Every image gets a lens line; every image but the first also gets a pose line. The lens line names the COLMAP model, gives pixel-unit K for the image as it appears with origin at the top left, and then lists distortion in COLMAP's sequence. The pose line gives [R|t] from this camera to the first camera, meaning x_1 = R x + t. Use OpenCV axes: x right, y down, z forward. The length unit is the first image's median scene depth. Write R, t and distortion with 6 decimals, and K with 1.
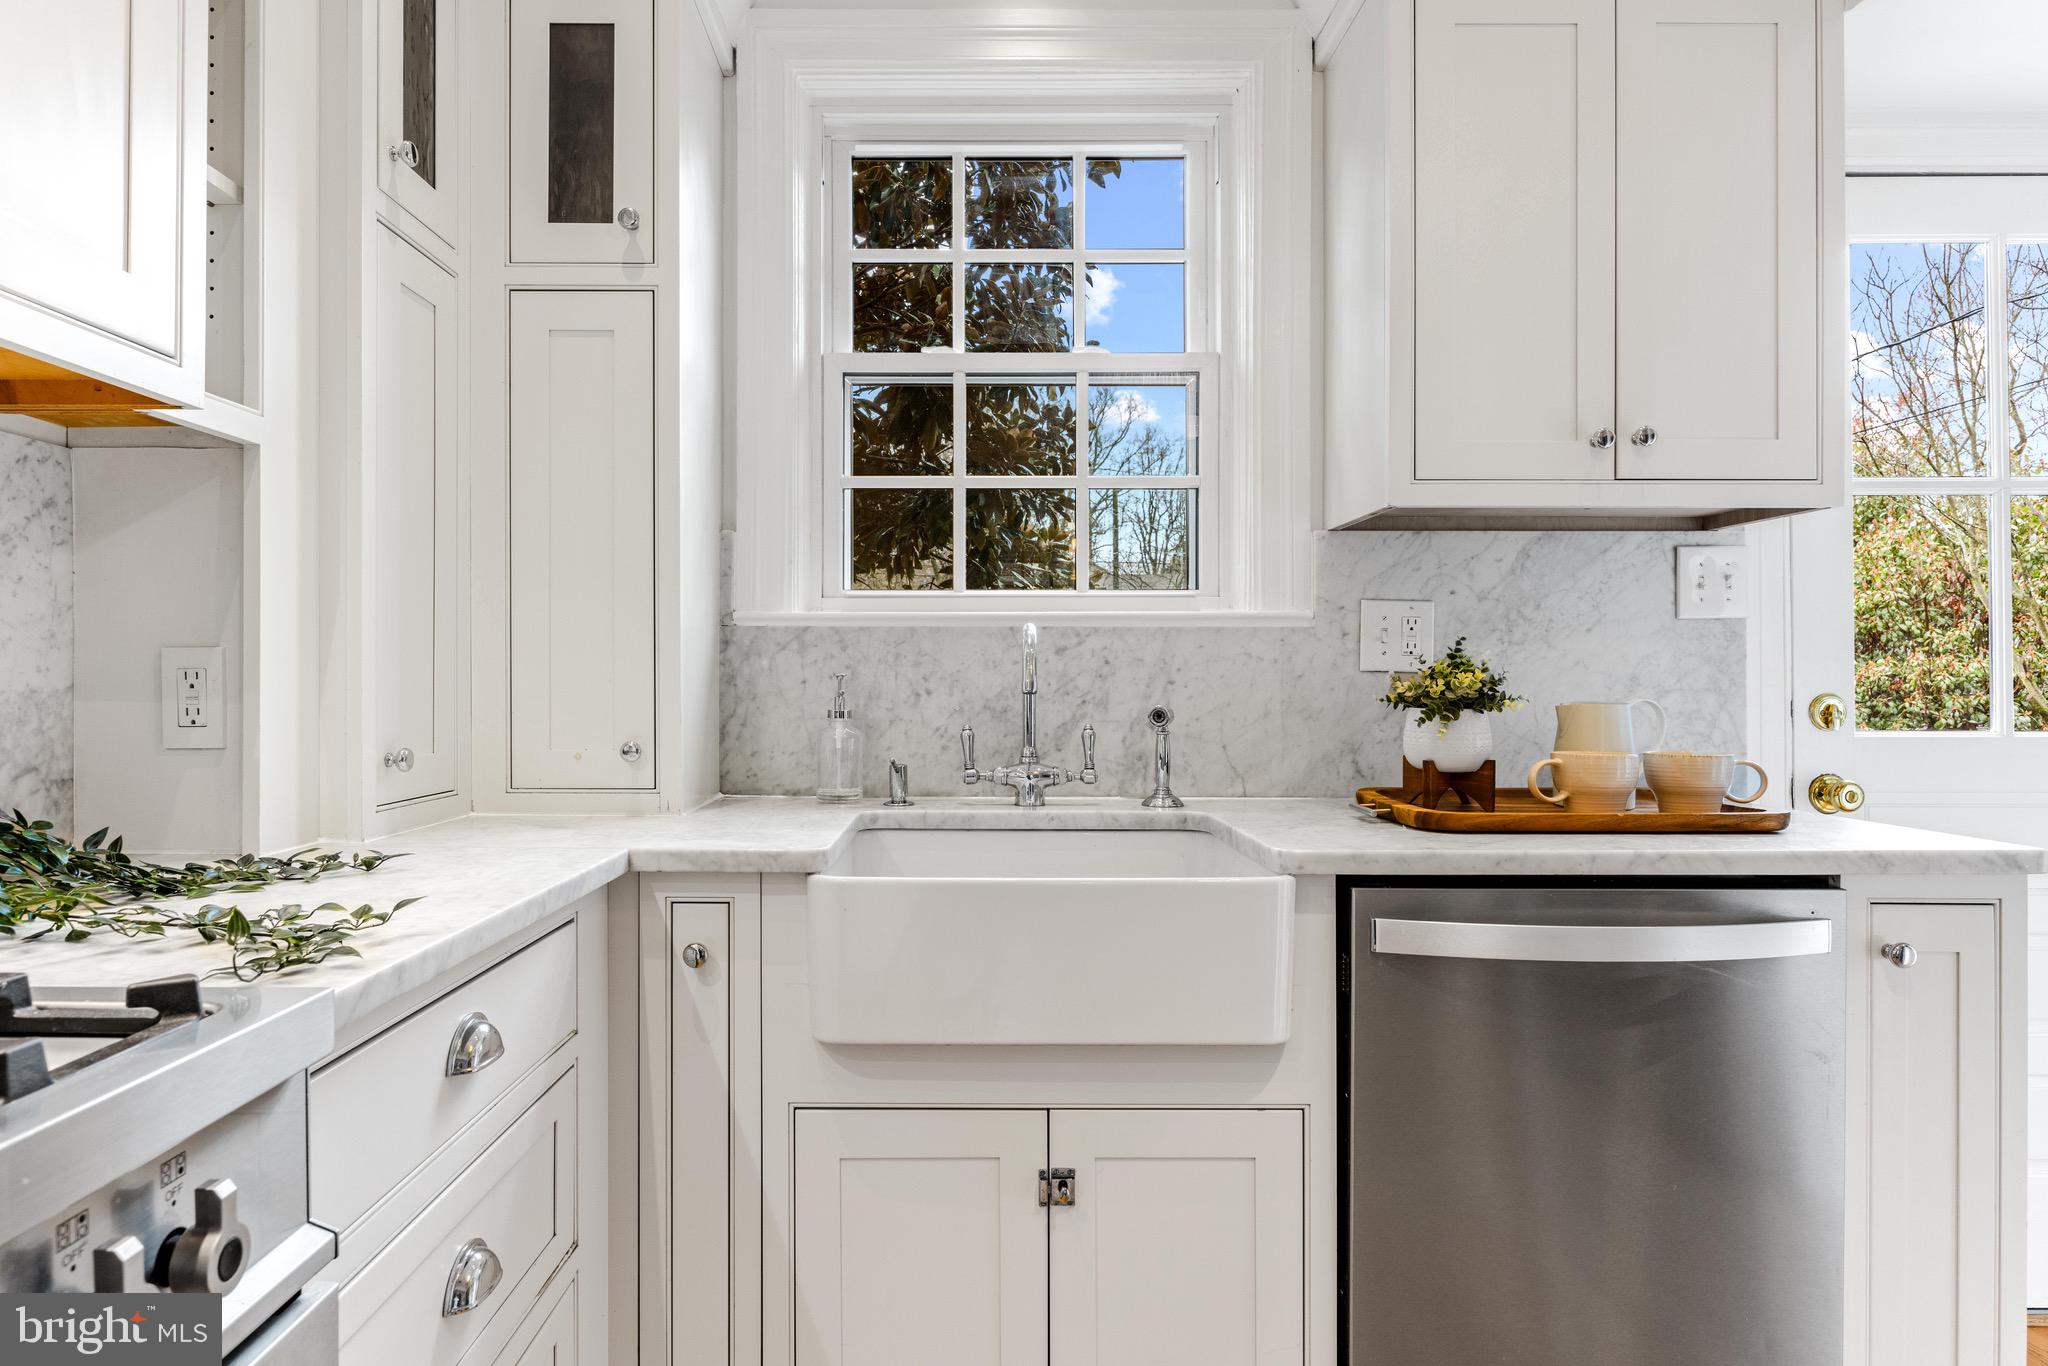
lens RADIAL K [[1152.4, 0, 961.9], [0, 1152.4, 673.8], [0, 0, 1]] dist [0.000161, -0.005477]
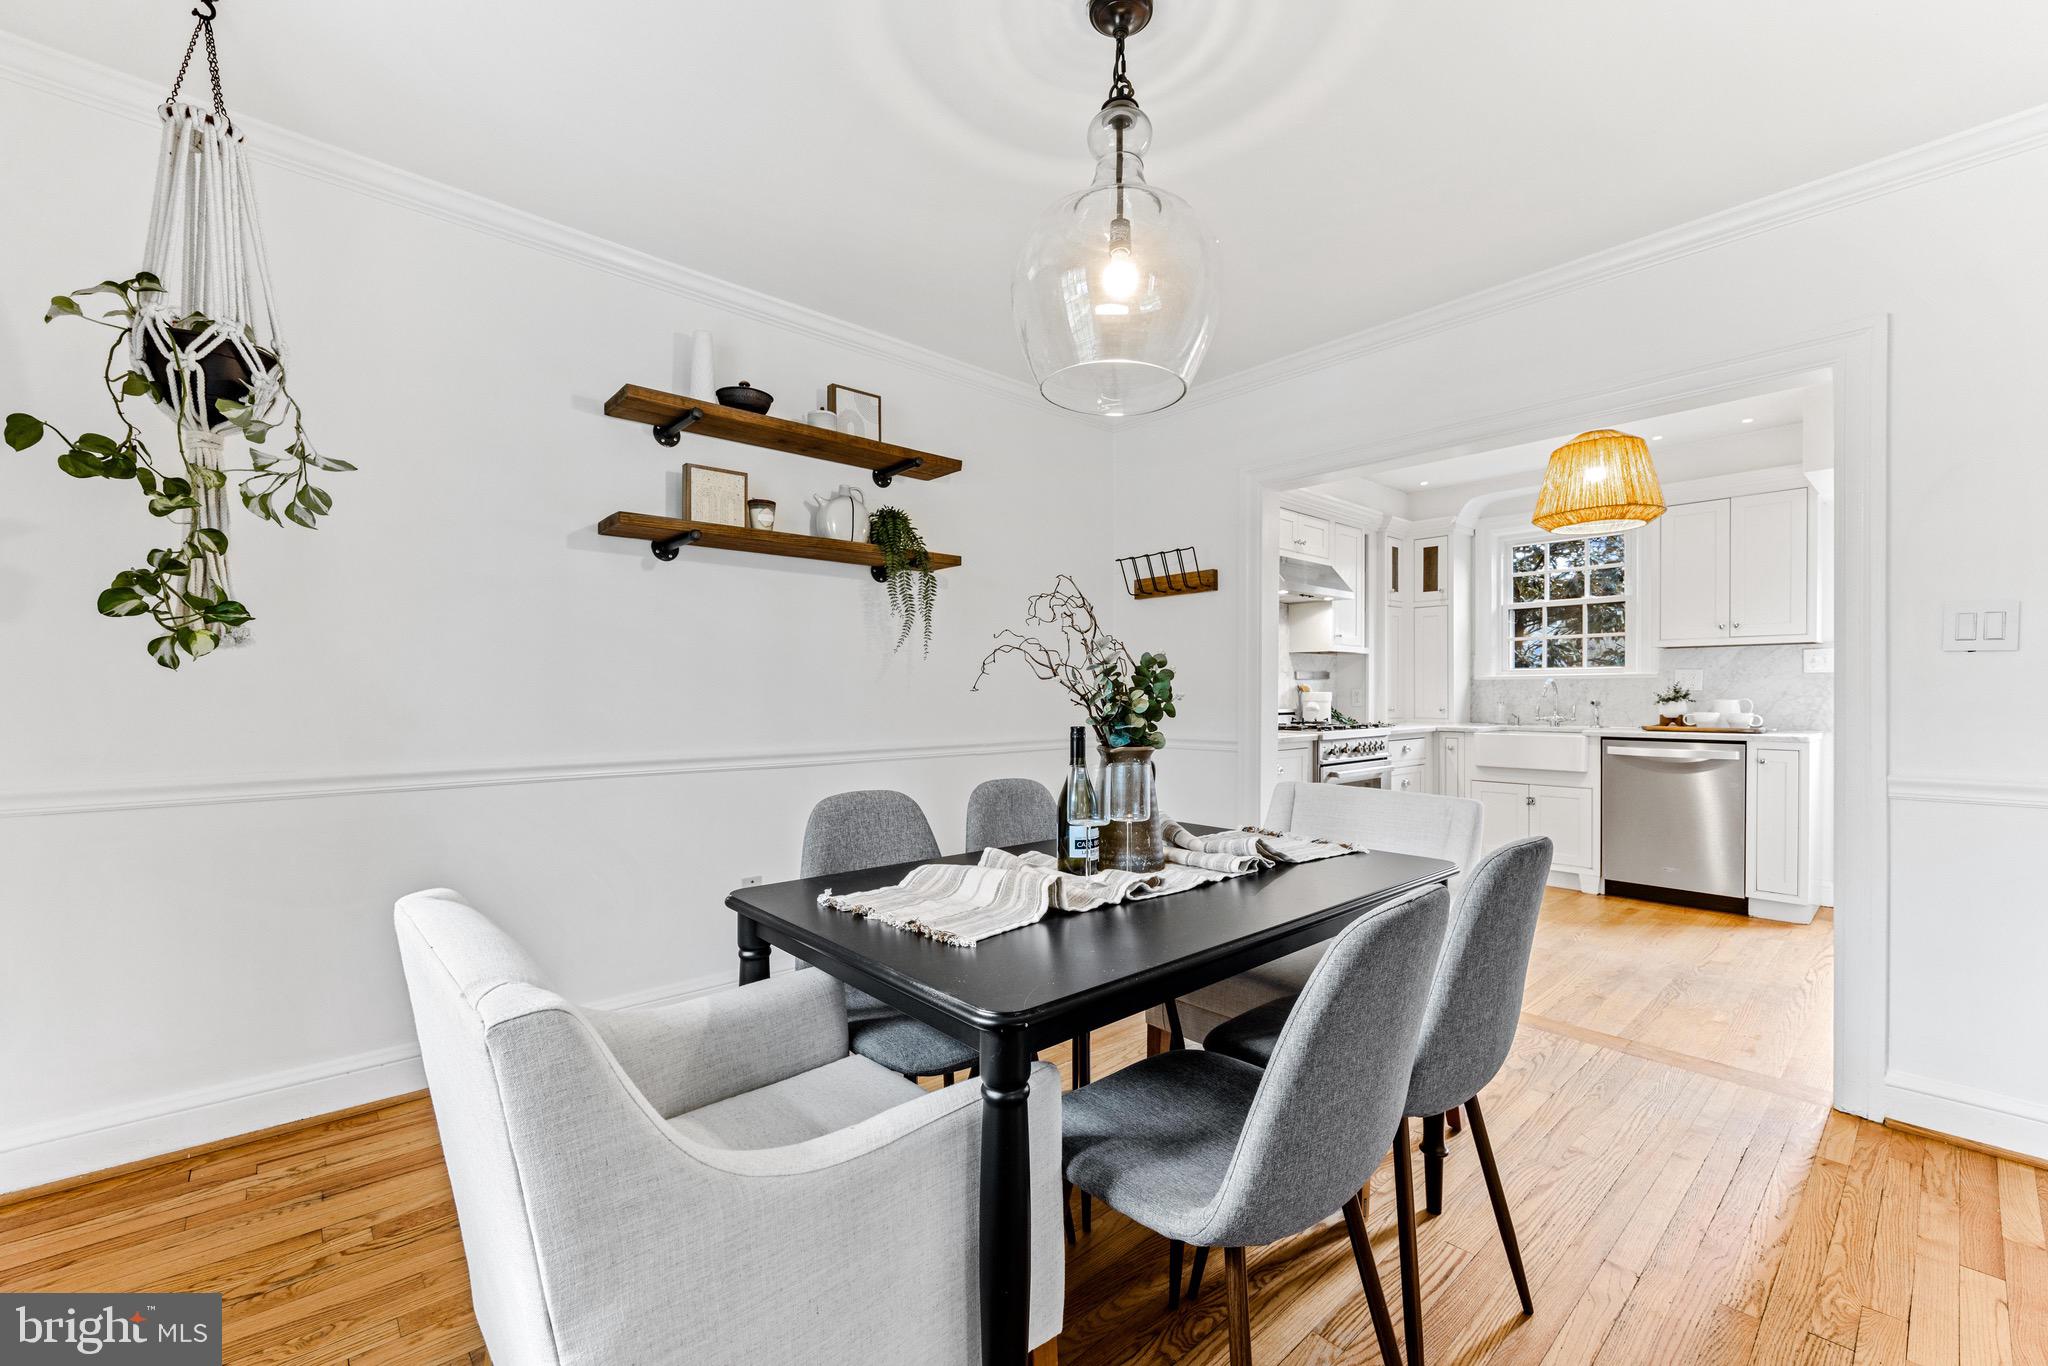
lens RADIAL K [[823.6, 0, 1022.8], [0, 823.6, 699.2], [0, 0, 1]] dist [-0.001554, -0.000210]
pose [[0.668763, 0.003067, -0.743469, 0.872416], [0.007430, 0.999914, 0.010809, -0.017661], [0.743438, -0.012753, 0.668683, -2.046448]]
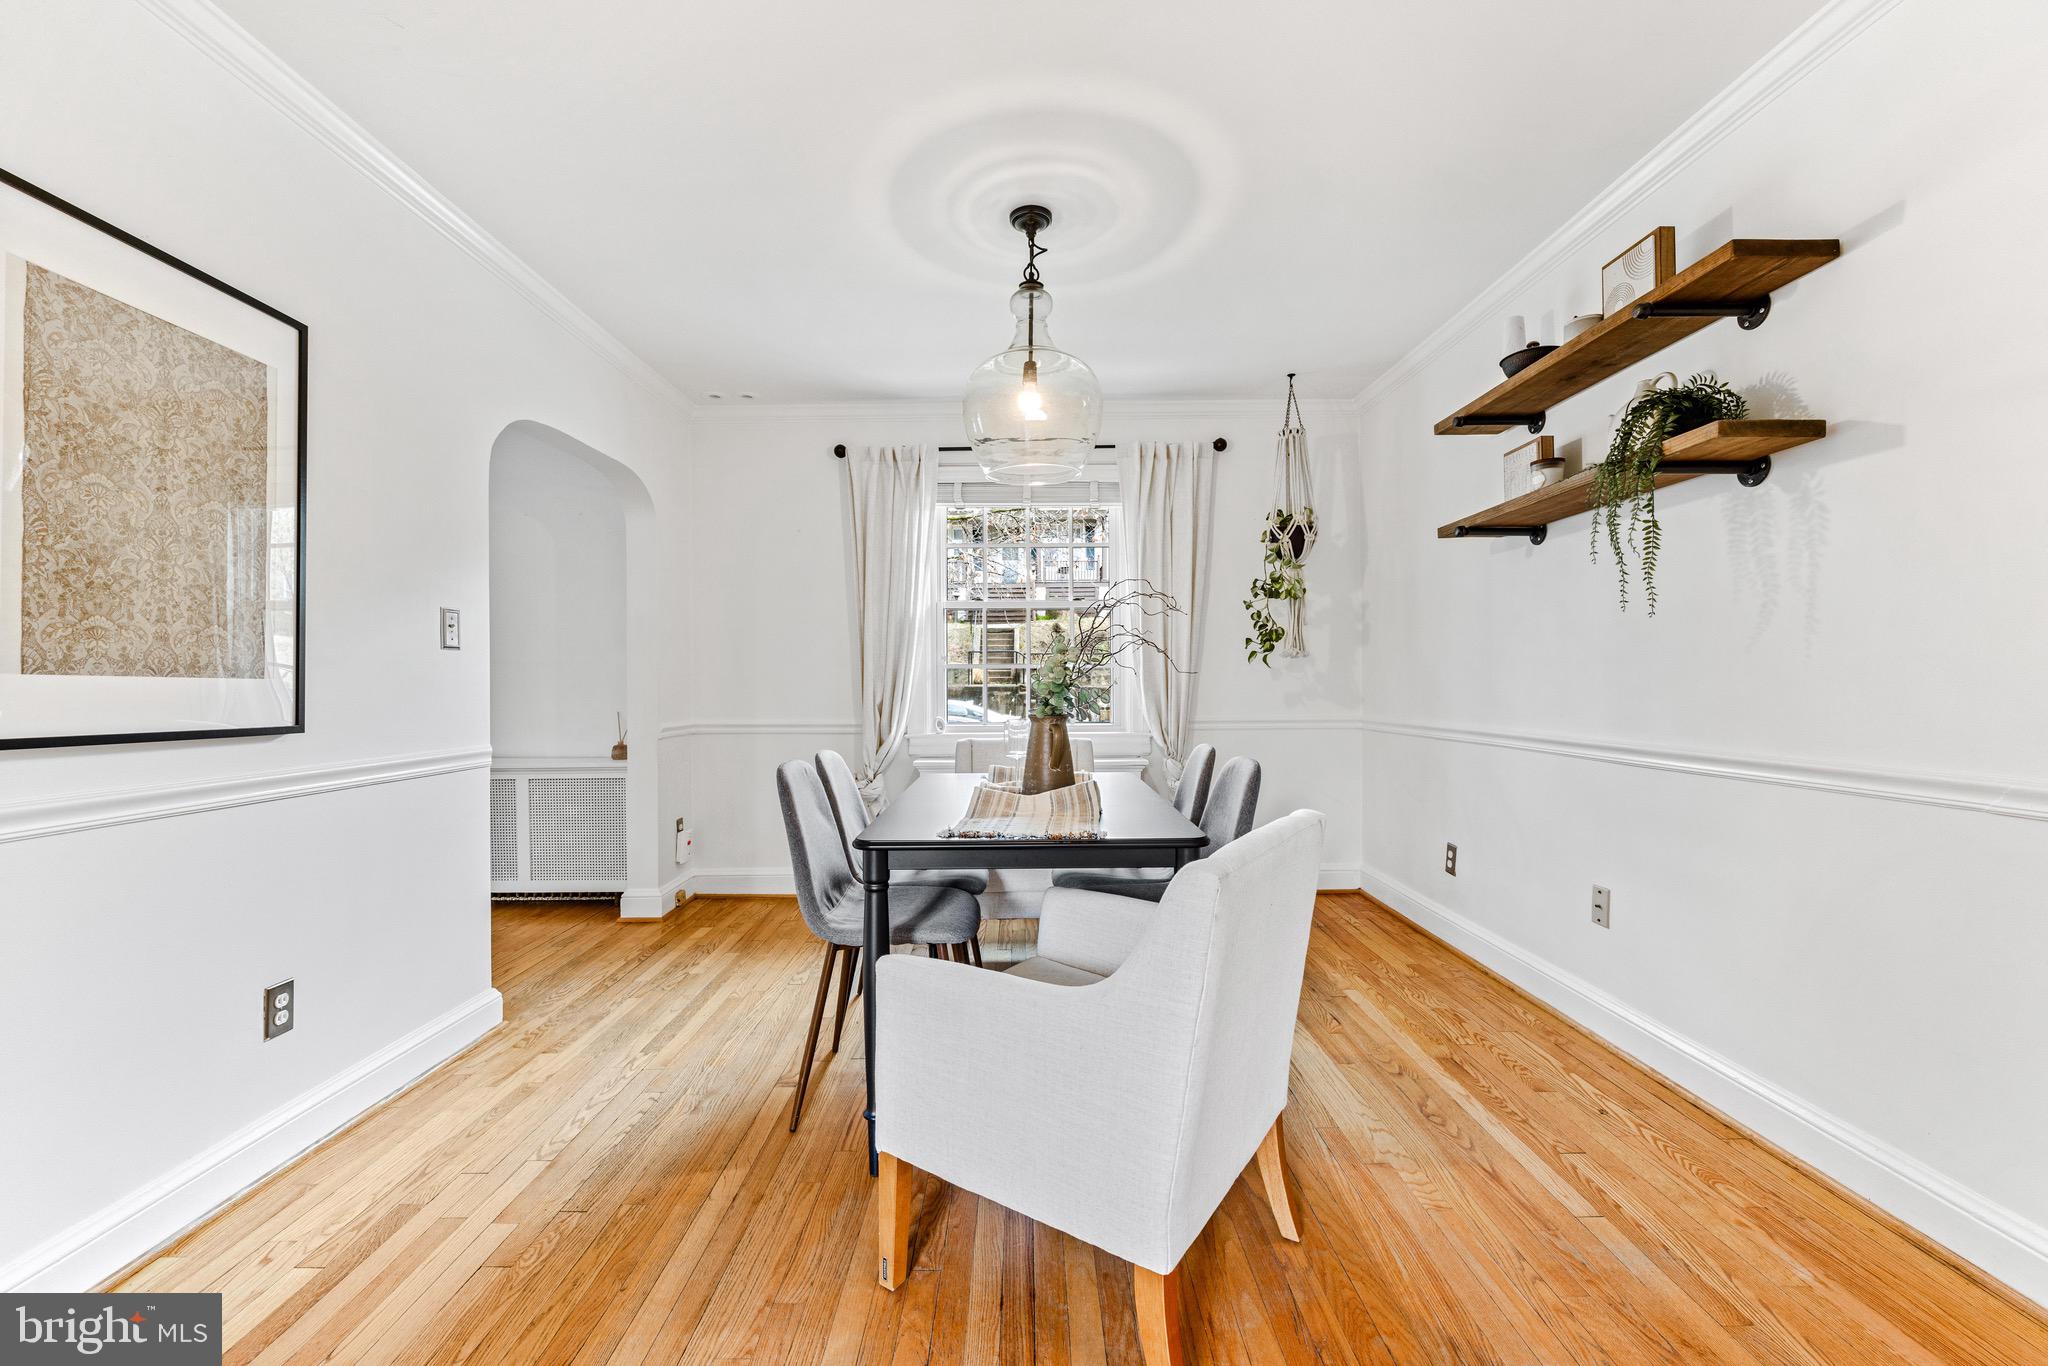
lens RADIAL K [[823.6, 0, 1021.6], [0, 823.6, 680.3], [0, 0, 1]] dist [-0.001554, -0.000210]
pose [[-0.999927, 0.003349, -0.011635, 0.342905], [0.003476, 0.999935, -0.010898, 0.004405], [0.011598, -0.010937, -0.999873, -0.149417]]
